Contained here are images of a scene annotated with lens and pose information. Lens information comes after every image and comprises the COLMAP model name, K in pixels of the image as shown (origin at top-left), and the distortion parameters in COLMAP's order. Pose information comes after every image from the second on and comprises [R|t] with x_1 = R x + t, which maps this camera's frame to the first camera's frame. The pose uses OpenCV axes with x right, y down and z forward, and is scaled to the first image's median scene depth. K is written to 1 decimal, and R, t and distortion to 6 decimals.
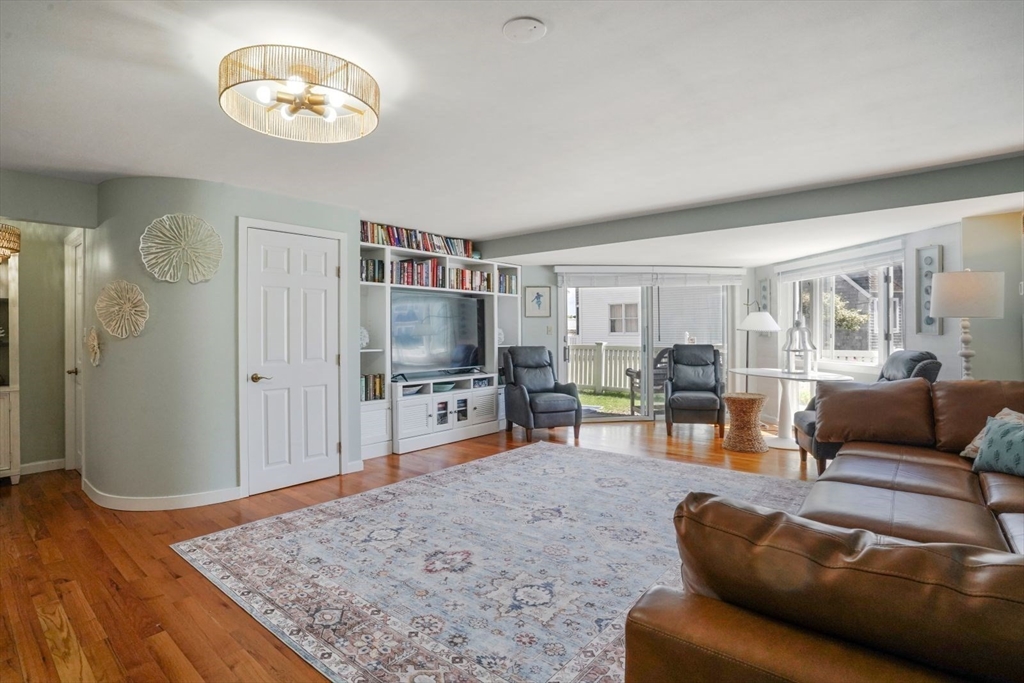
lens RADIAL K [[506.7, 0, 508.3], [0, 506.7, 340.2], [0, 0, 1]] dist [-0.081887, 0.040677]
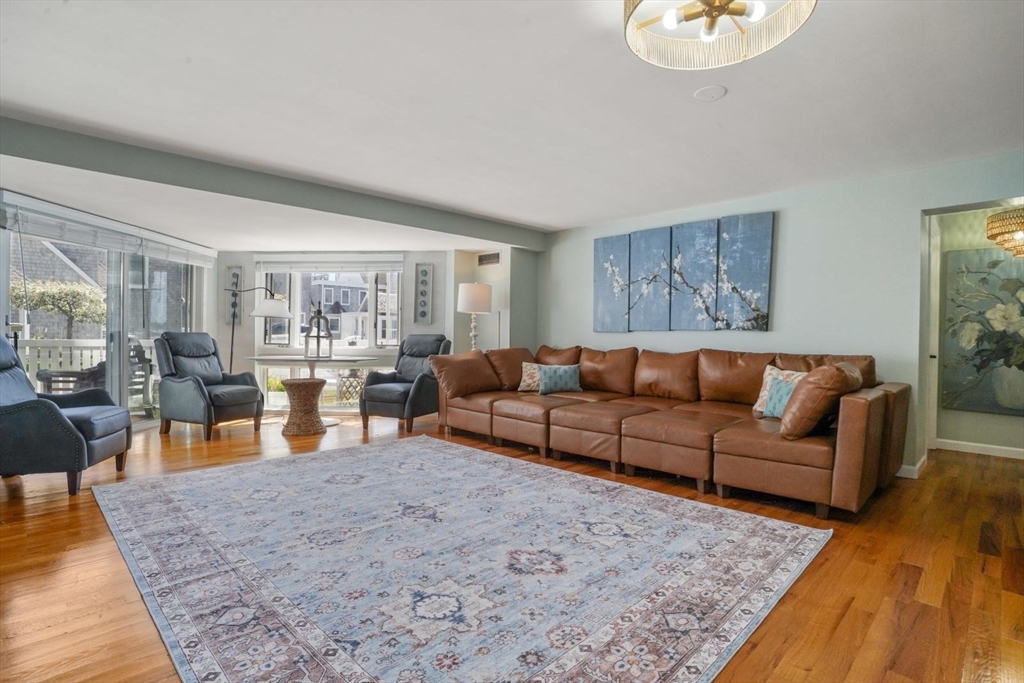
lens RADIAL K [[507.5, 0, 505.3], [0, 507.5, 340.0], [0, 0, 1]] dist [-0.088094, 0.042372]
pose [[0.095530, -0.001656, 0.995425, -0.823918], [0.005981, 0.999982, 0.001090, 0.050339], [-0.995409, 0.005849, 0.095538, 0.812826]]
